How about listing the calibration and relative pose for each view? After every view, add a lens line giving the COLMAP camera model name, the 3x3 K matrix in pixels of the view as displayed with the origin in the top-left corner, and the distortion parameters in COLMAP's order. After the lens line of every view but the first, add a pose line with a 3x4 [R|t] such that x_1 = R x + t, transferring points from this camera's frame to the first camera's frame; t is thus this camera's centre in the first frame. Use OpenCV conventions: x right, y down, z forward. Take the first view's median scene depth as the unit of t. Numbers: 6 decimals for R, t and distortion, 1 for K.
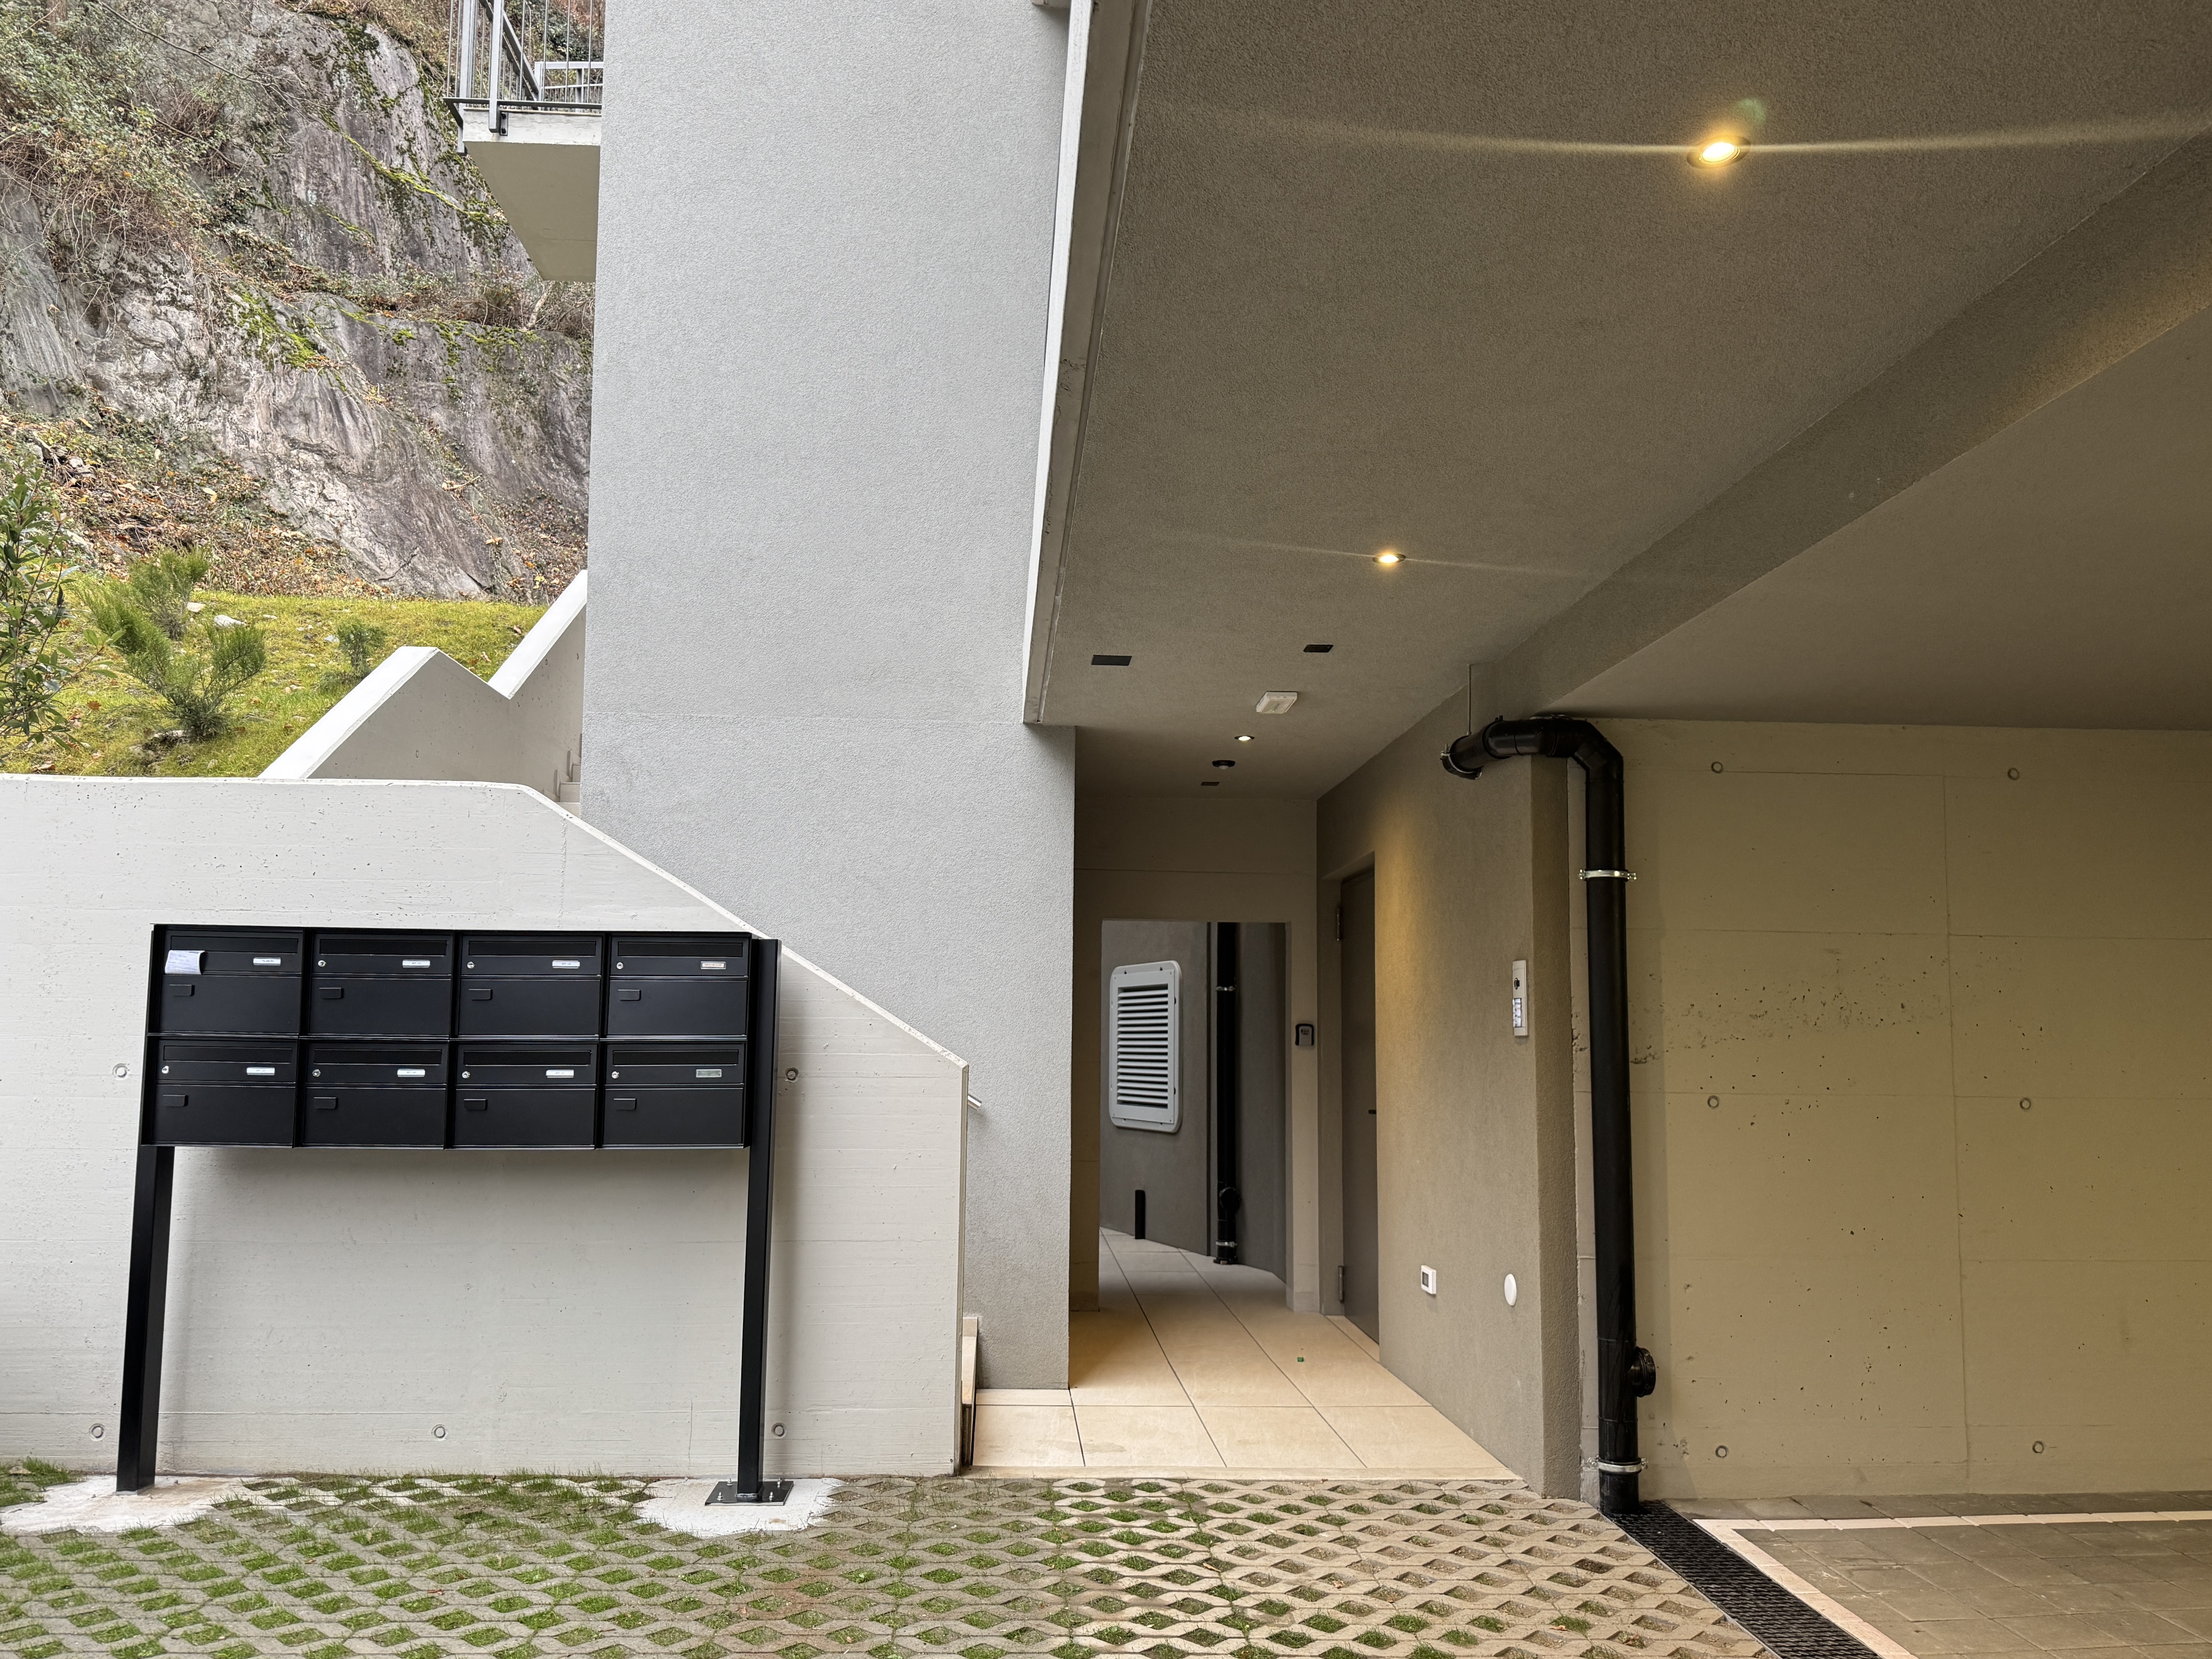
lens RADIAL K [[1554.4, 0, 1105.2], [0, 1554.4, 829.9], [0, 0, 1]] dist [0.038036, -0.013106]
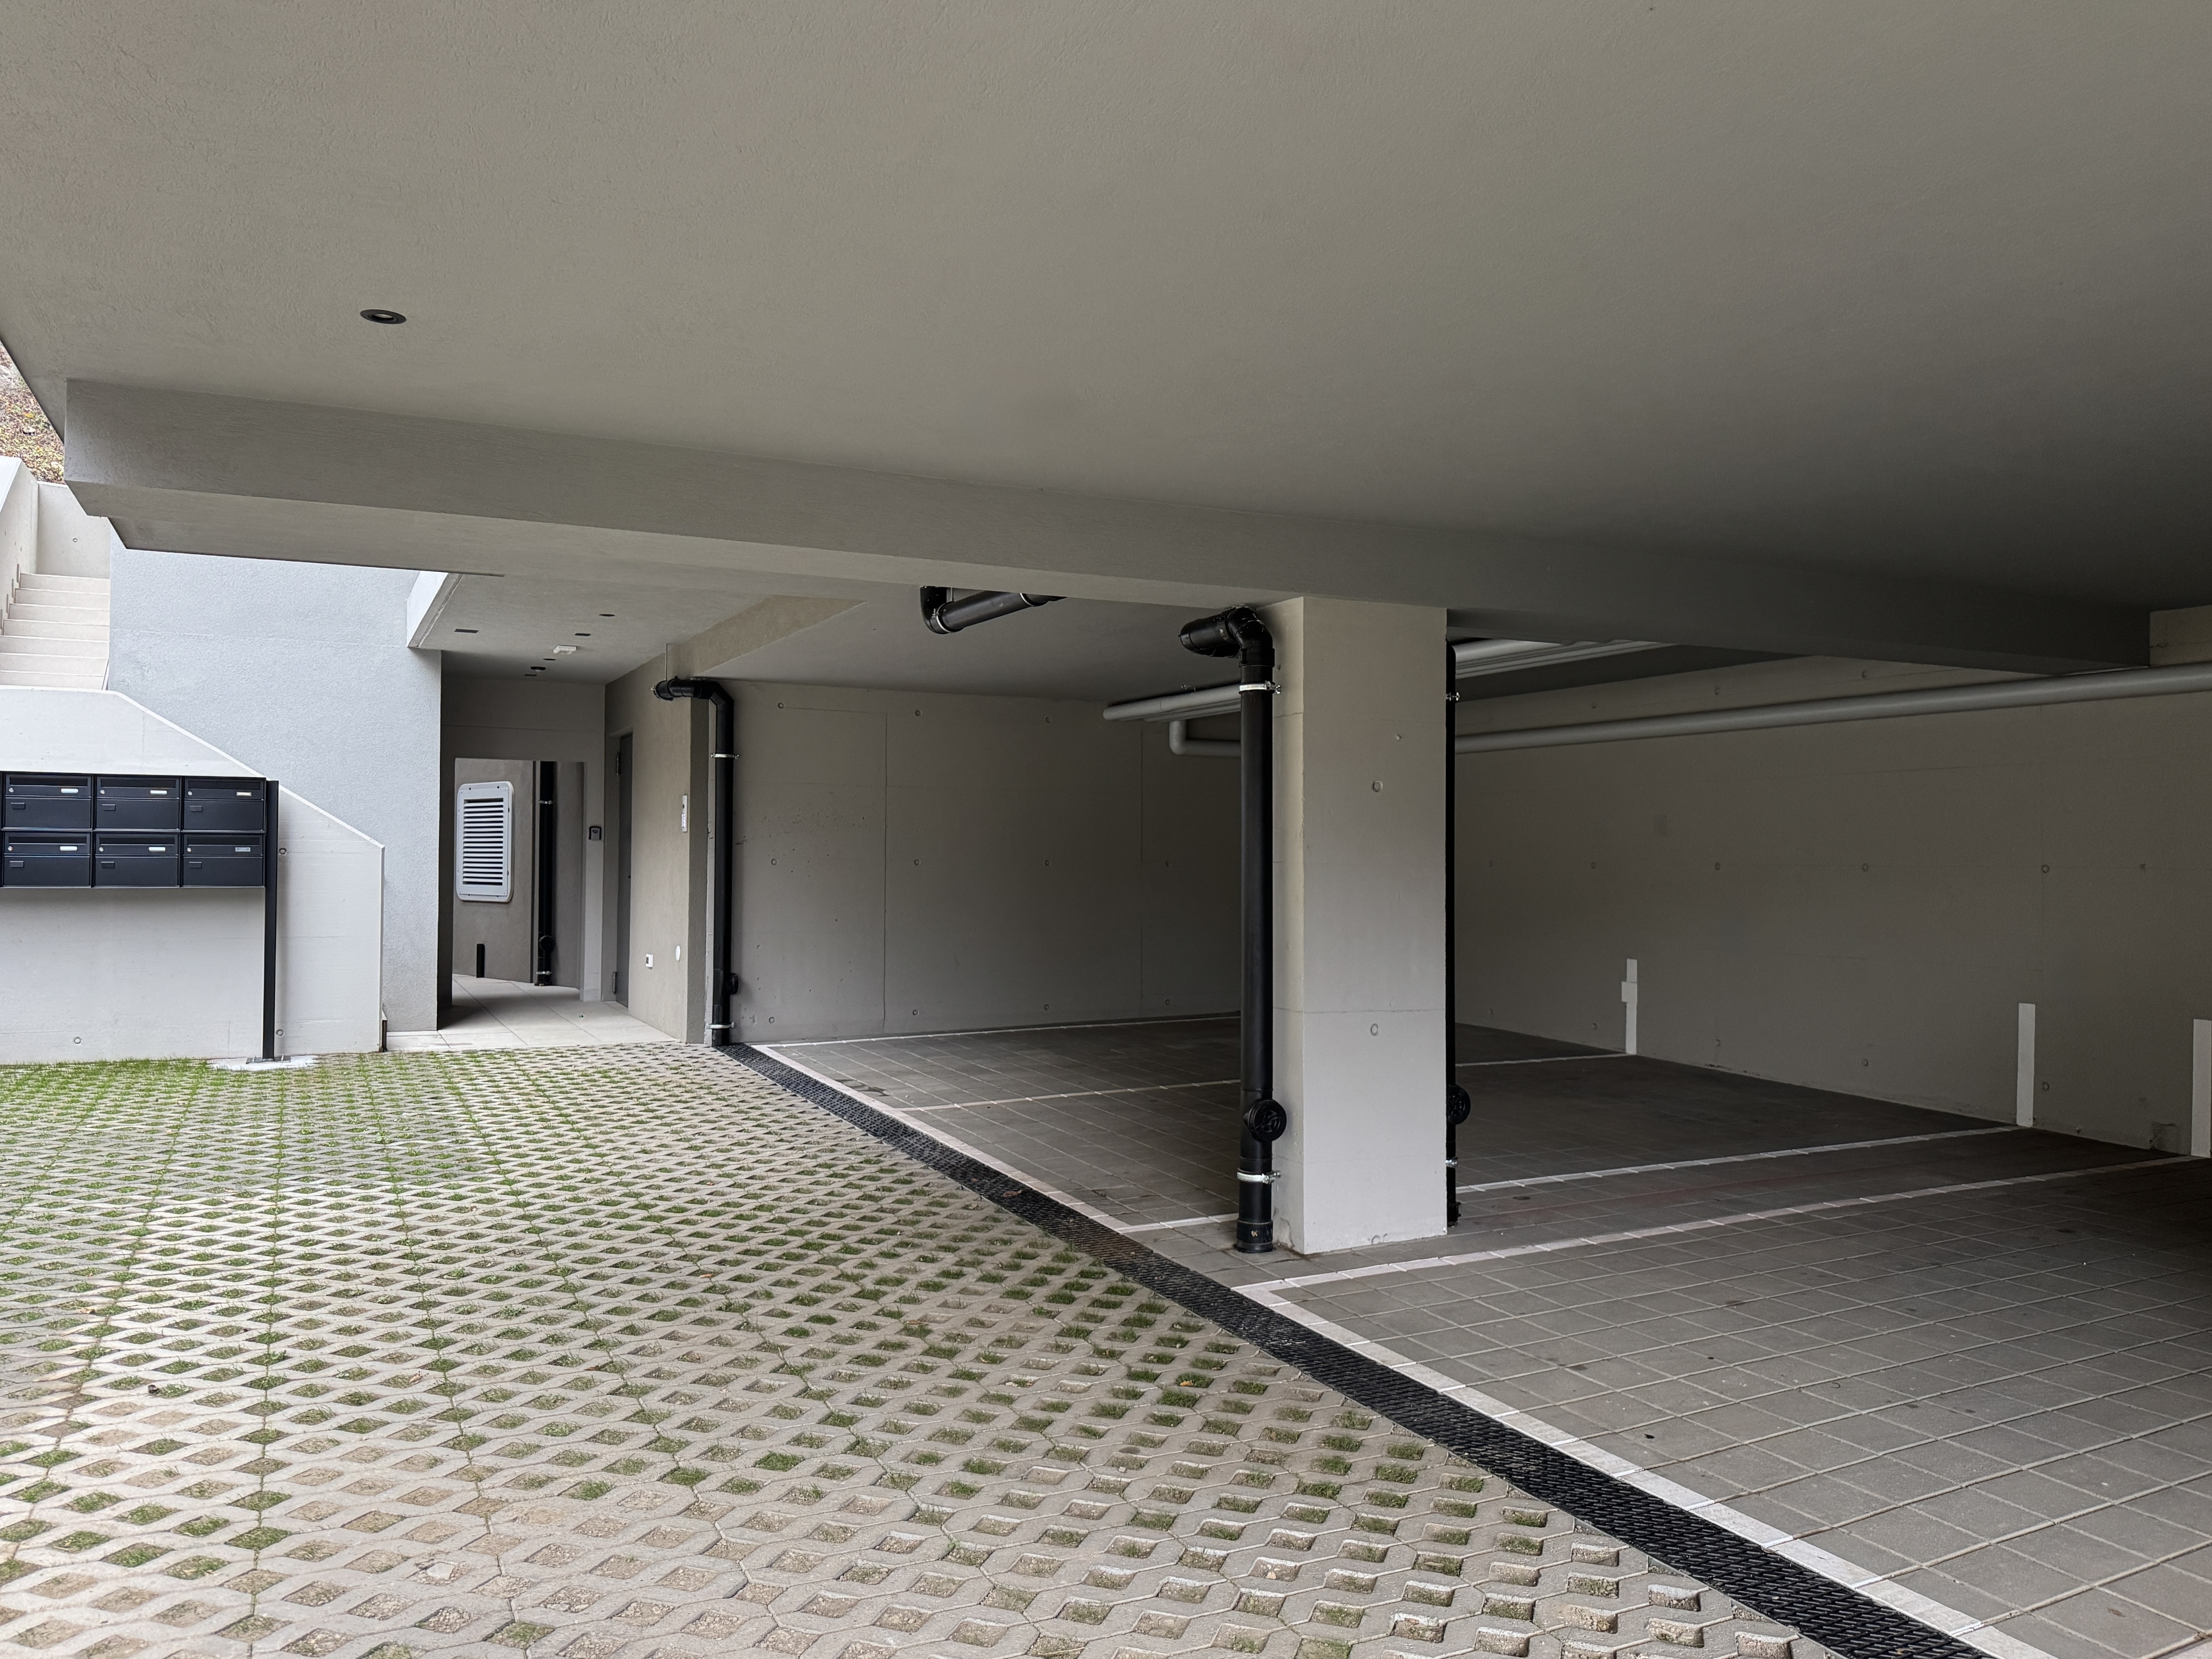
lens RADIAL K [[1554.4, 0, 1110.2], [0, 1554.4, 828.7], [0, 0, 1]] dist [0.038036, -0.013106]
pose [[0.918250, 0.002670, 0.395993, -0.034318], [-0.051335, 0.992342, 0.112346, -0.135439], [-0.392661, -0.123490, 0.911355, -1.128510]]
